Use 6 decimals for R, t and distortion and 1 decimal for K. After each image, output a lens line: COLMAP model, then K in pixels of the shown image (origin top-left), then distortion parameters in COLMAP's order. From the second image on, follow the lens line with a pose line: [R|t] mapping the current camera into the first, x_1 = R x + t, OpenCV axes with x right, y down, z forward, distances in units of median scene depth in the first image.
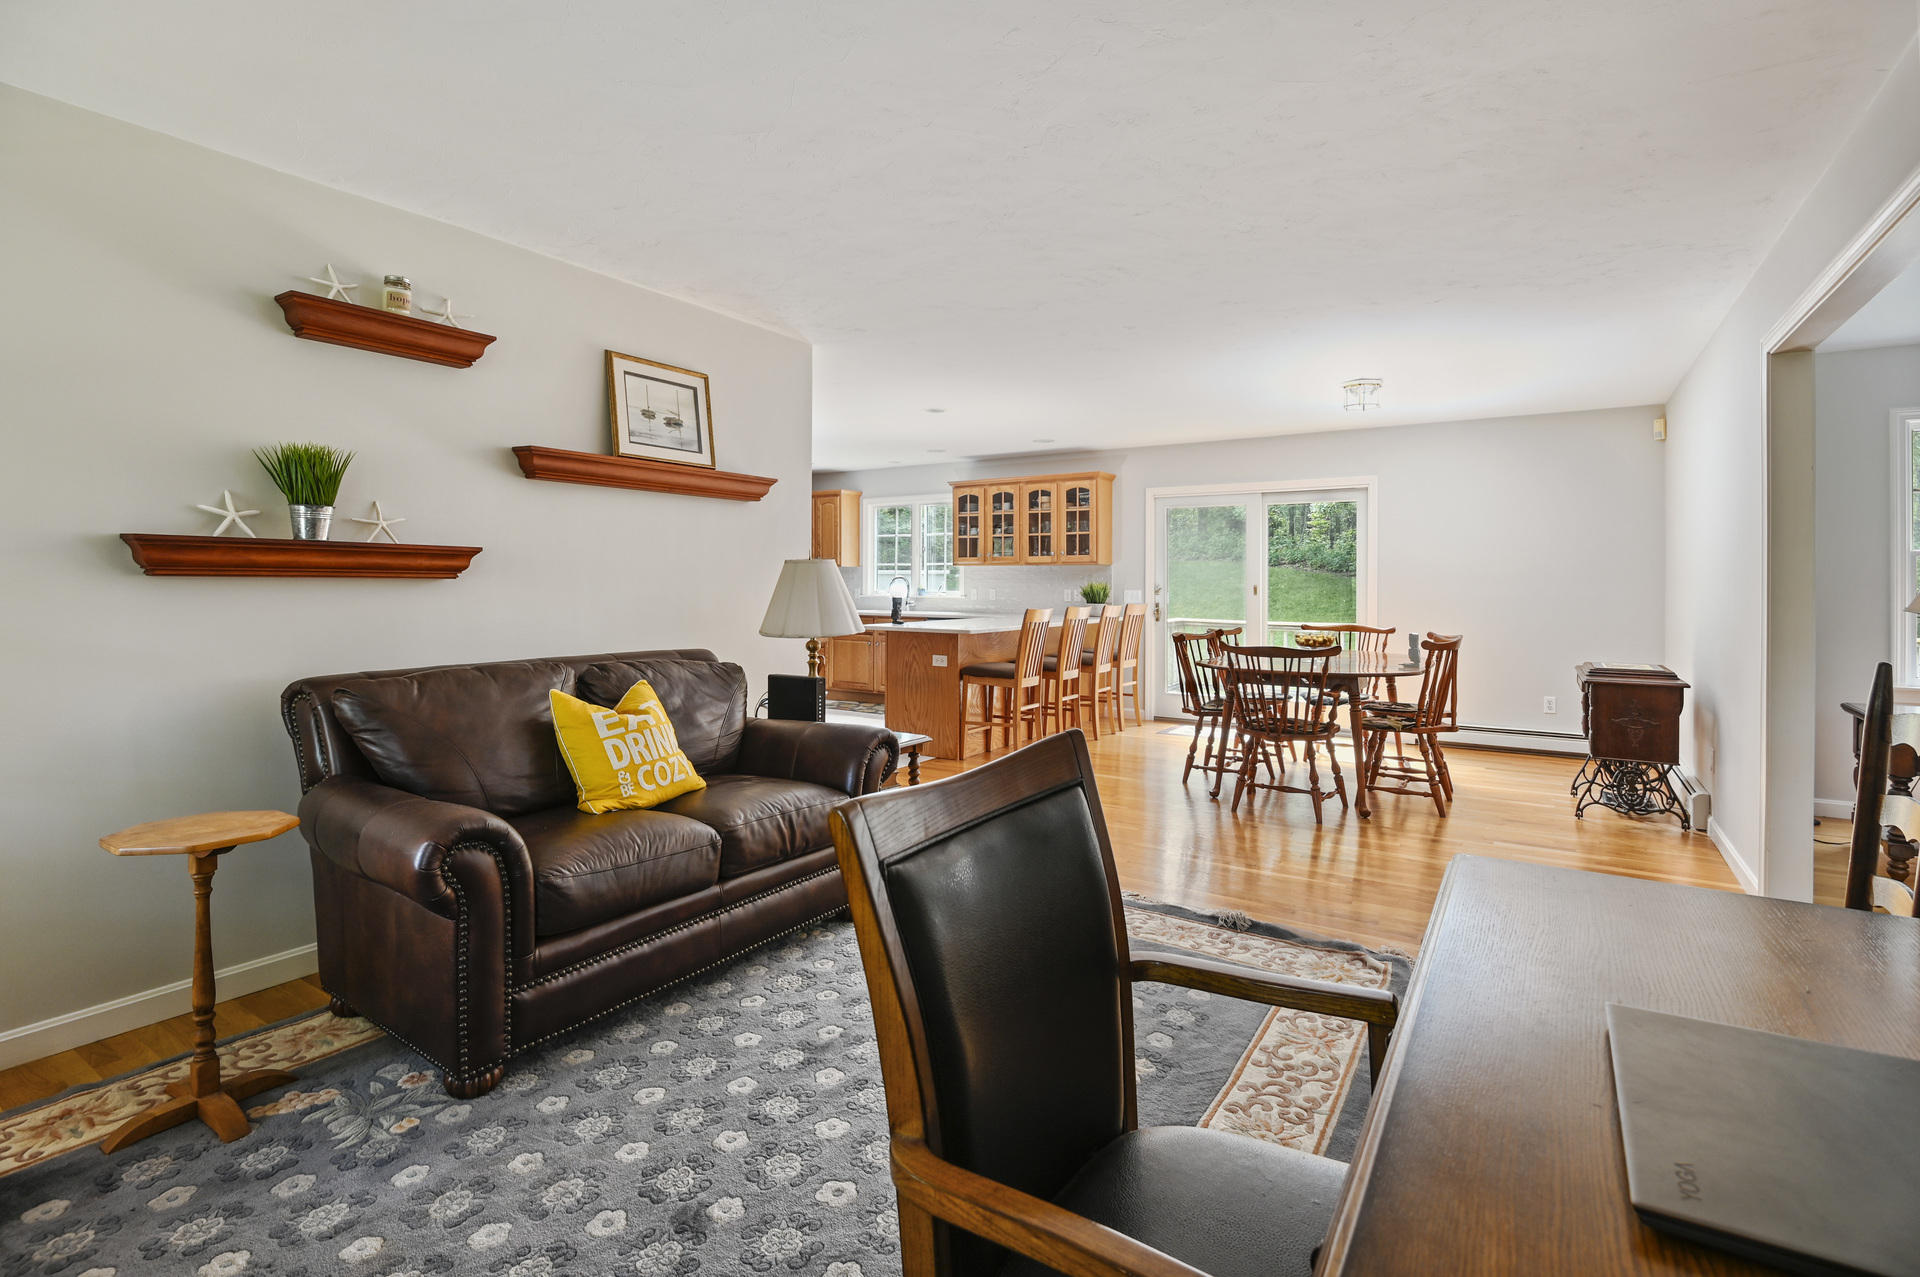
lens RADIAL K [[893.0, 0, 935.4], [0, 893.0, 588.1], [0, 0, 1]] dist [-0.026387, -0.001325]
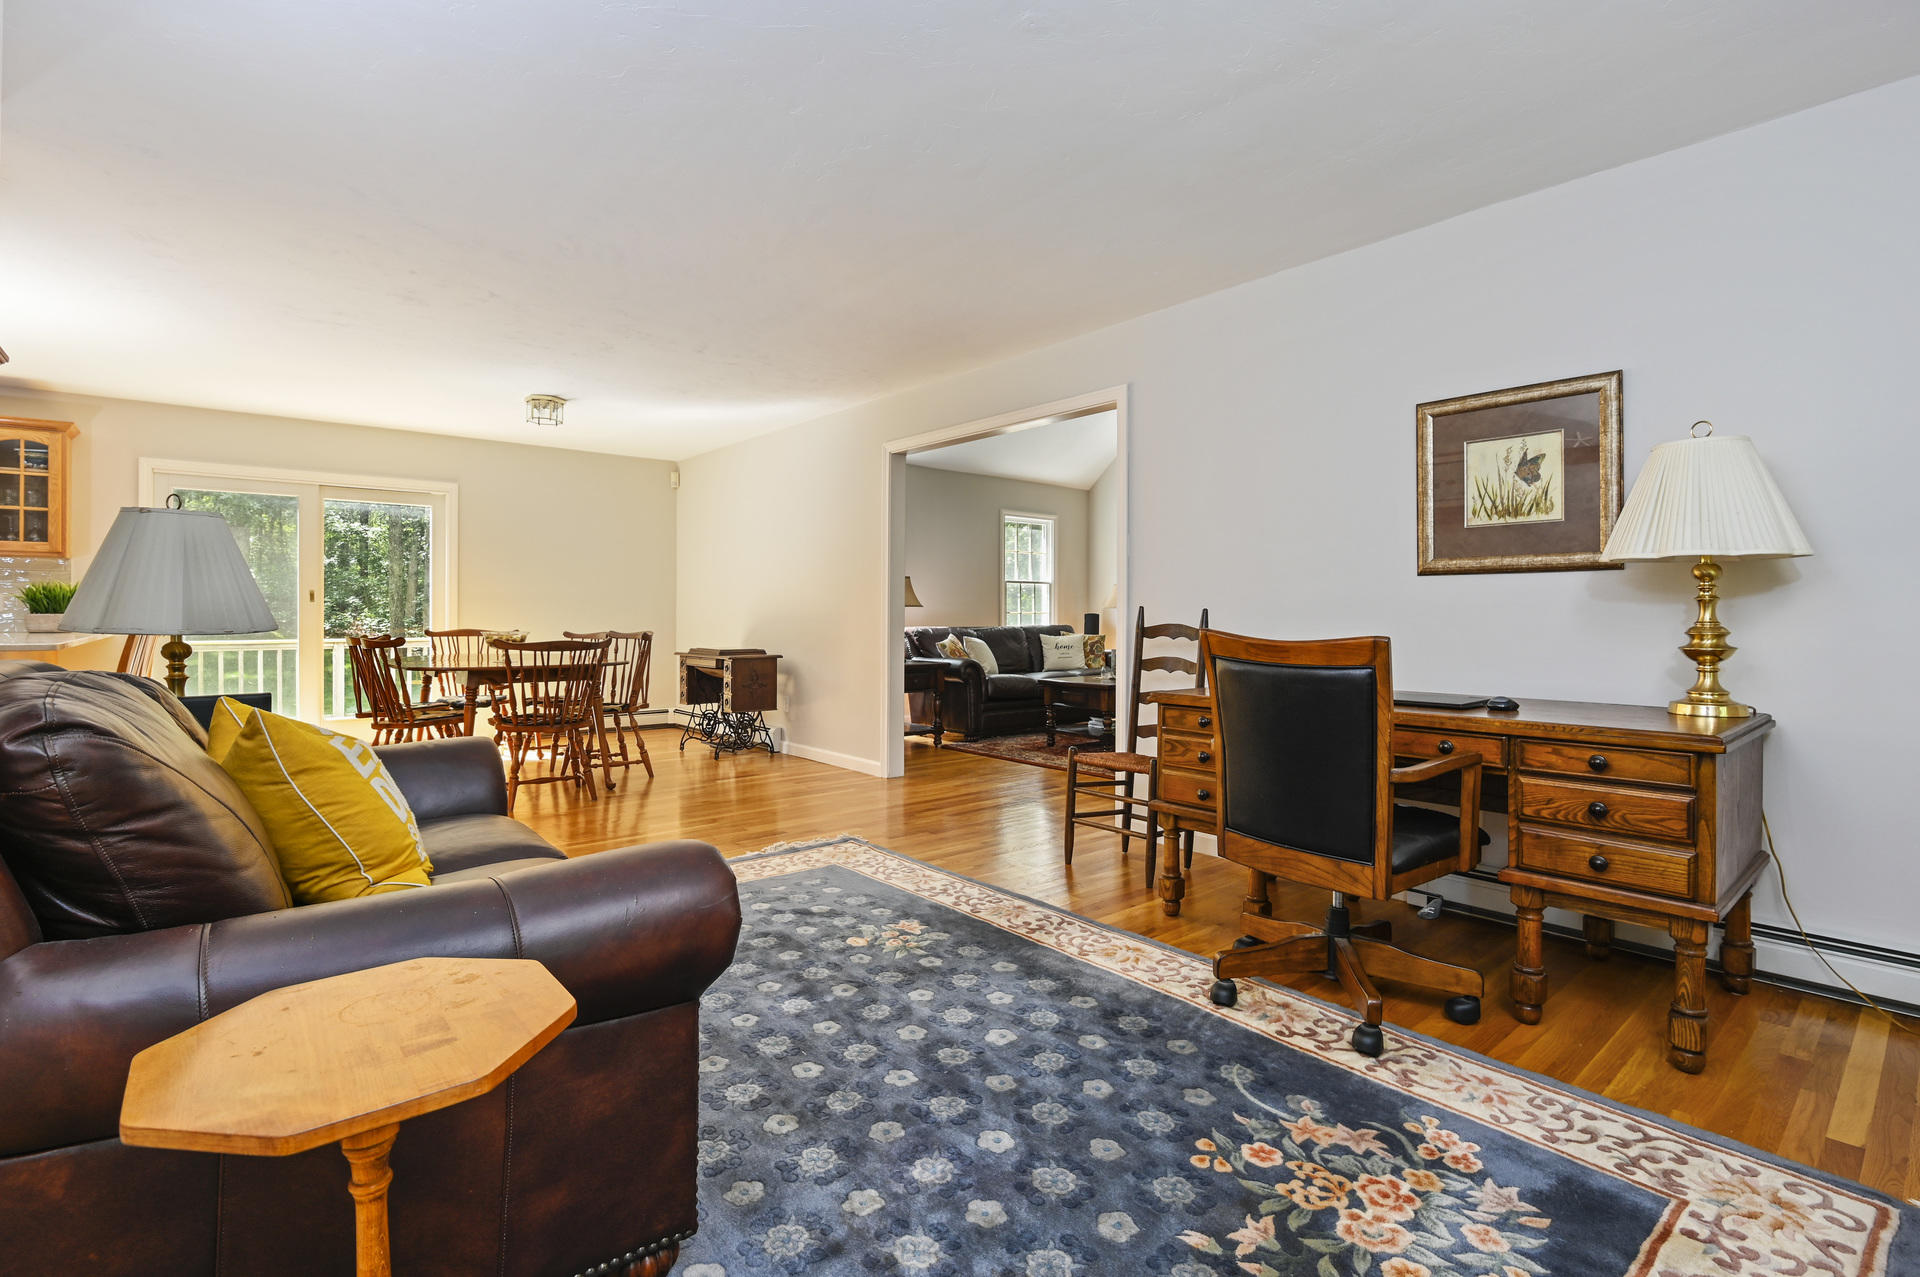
lens RADIAL K [[893.0, 0, 950.6], [0, 893.0, 626.1], [0, 0, 1]] dist [-0.026387, -0.001325]
pose [[0.275496, -0.013484, 0.961208, -0.402186], [0.000615, 0.999904, 0.013851, 0.027115], [-0.961302, -0.003225, 0.275477, 0.218460]]
